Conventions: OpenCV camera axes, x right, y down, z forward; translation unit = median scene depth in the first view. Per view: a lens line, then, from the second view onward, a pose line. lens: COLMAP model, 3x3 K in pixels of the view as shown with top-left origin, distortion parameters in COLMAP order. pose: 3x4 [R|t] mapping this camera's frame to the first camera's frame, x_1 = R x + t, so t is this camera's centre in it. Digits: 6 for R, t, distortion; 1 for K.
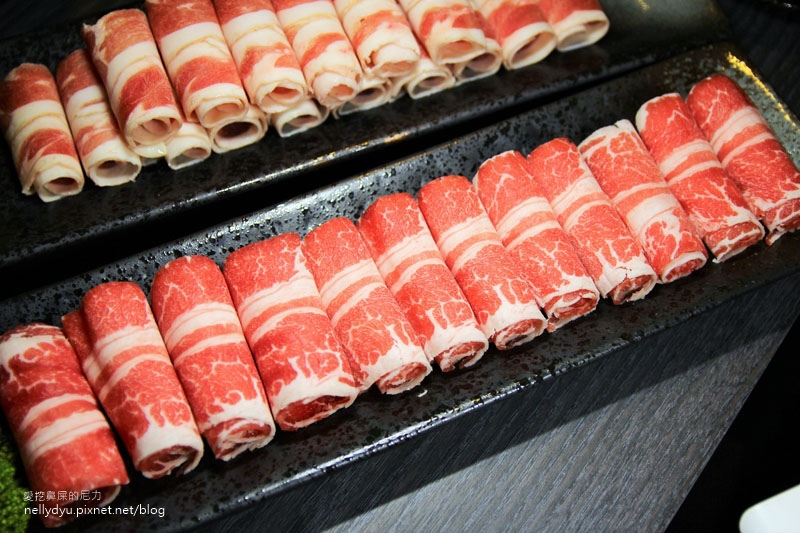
lens RADIAL K [[1098.6, 0, 400.0], [0, 1098.6, 266.5], [0, 0, 1]] dist [-0.042903, 0.002948]
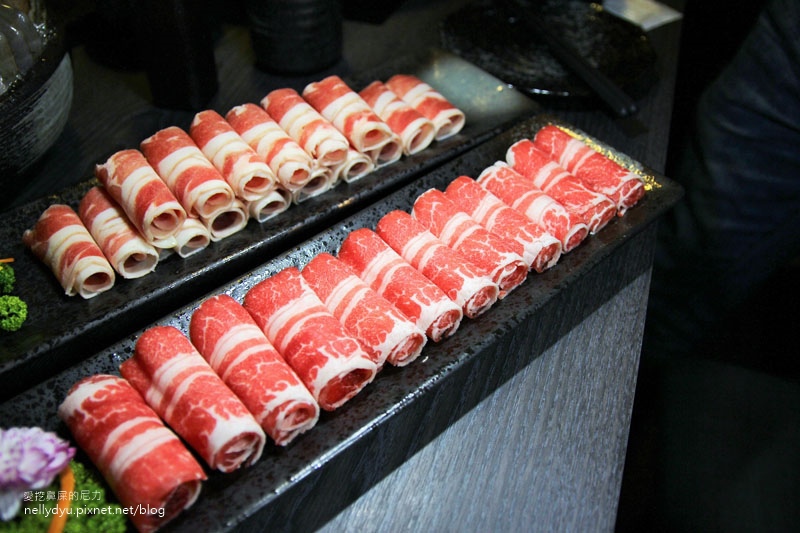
lens RADIAL K [[701.5, 0, 400.0], [0, 701.5, 266.5], [0, 0, 1]] dist [-0.092131, 0.004095]
pose [[0.957540, -0.202142, 0.205563, -0.147674], [0.247907, 0.941291, -0.229158, 0.189249], [-0.147173, 0.270388, 0.951436, 0.211331]]
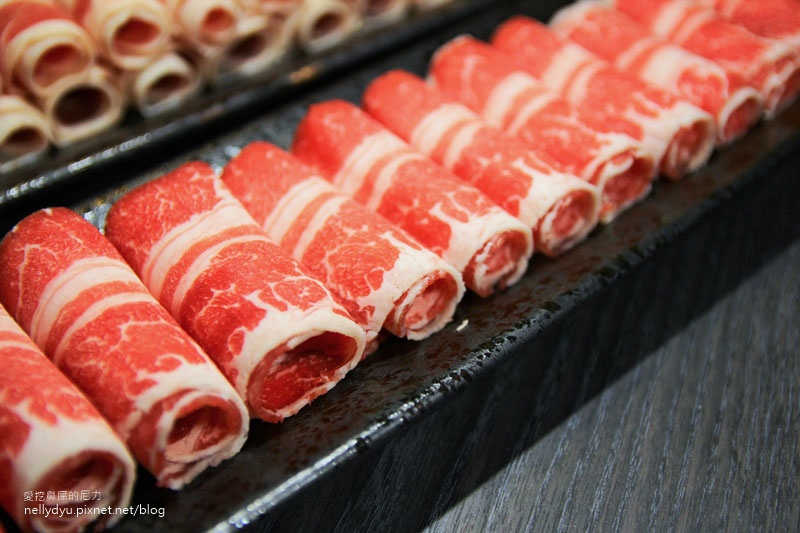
lens RADIAL K [[1090.8, 0, 400.0], [0, 1090.8, 266.5], [0, 0, 1]] dist [-0.085561, -0.049754]
pose [[0.954754, -0.210691, 0.209893, -0.135404], [0.268107, 0.915201, -0.300876, 0.259452], [-0.128702, 0.343536, 0.930279, 0.405345]]
